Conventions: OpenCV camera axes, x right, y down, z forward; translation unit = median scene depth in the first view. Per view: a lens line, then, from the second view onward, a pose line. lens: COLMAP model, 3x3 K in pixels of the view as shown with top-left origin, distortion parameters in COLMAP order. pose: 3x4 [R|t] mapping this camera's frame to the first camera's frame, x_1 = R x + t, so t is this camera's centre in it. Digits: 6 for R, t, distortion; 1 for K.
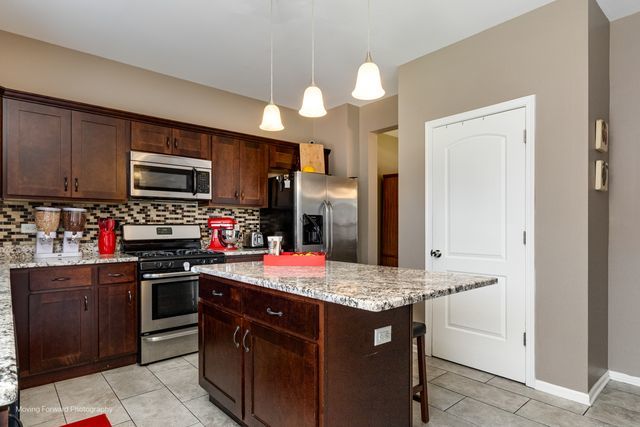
lens RADIAL K [[362.5, 0, 317.5], [0, 362.5, 223.7], [0, 0, 1]] dist [0.000788, -0.000109]
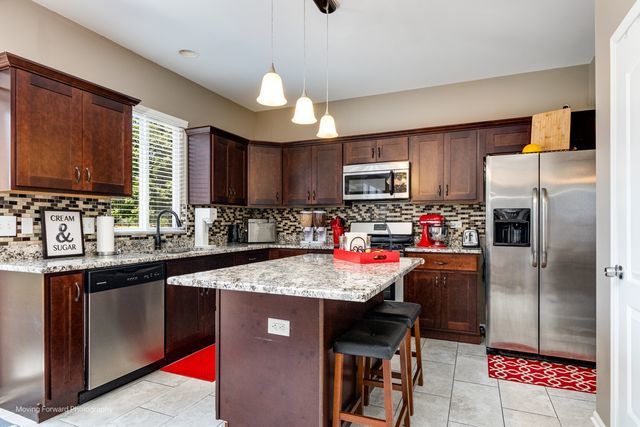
lens RADIAL K [[362.5, 0, 317.5], [0, 362.5, 223.7], [0, 0, 1]] dist [0.000788, -0.000109]
pose [[0.434223, -0.001435, -0.900804, 0.541544], [0.007044, 0.999974, 0.001802, 0.004865], [0.900778, -0.007128, 0.434222, 0.301747]]
